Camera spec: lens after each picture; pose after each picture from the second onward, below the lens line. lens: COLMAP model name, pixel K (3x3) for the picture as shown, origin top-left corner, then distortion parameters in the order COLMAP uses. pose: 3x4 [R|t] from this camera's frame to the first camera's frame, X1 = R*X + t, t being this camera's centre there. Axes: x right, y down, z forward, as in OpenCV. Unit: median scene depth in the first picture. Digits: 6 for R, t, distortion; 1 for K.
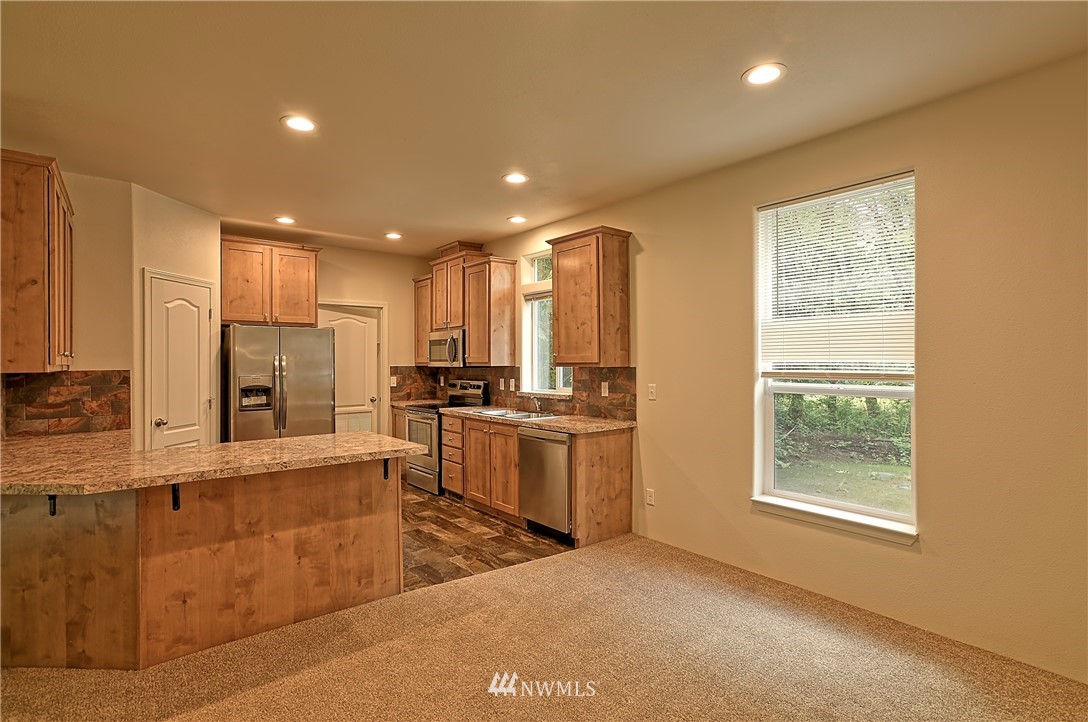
lens RADIAL K [[530.5, 0, 546.7], [0, 530.5, 358.3], [0, 0, 1]] dist [-0.006840, 0.006718]
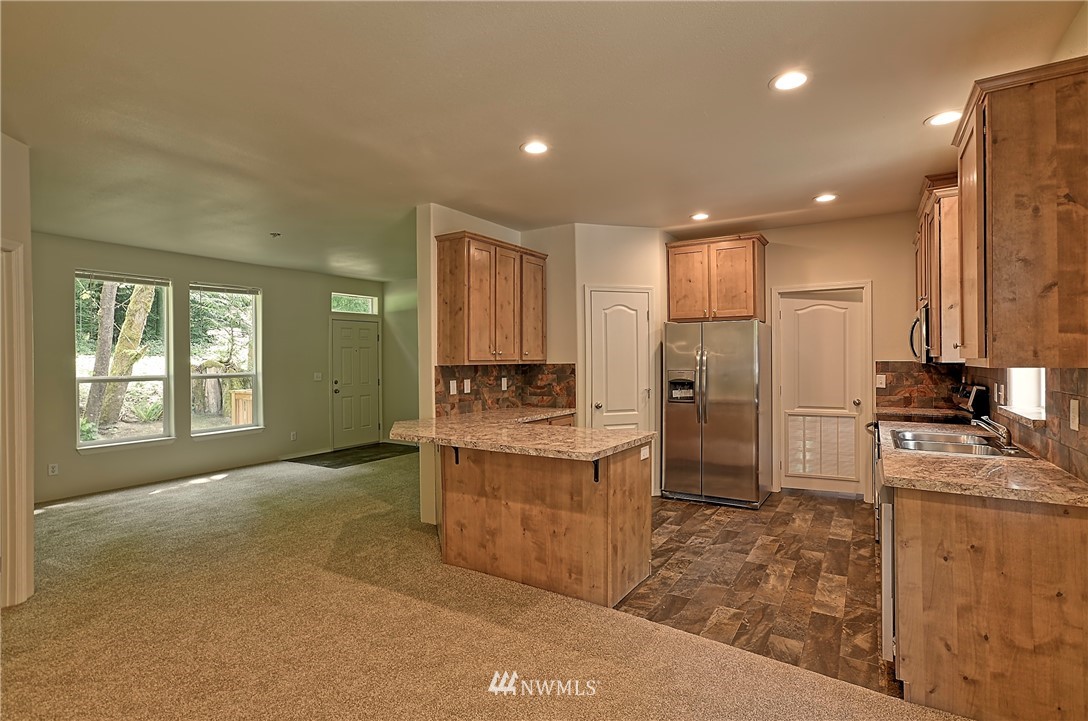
lens RADIAL K [[530.5, 0, 534.9], [0, 530.5, 360.7], [0, 0, 1]] dist [-0.006840, 0.006718]
pose [[0.327373, 0.006208, -0.944875, 0.441732], [0.015859, 0.999801, 0.012064, -0.004069], [0.944762, -0.018935, 0.327209, 0.453640]]
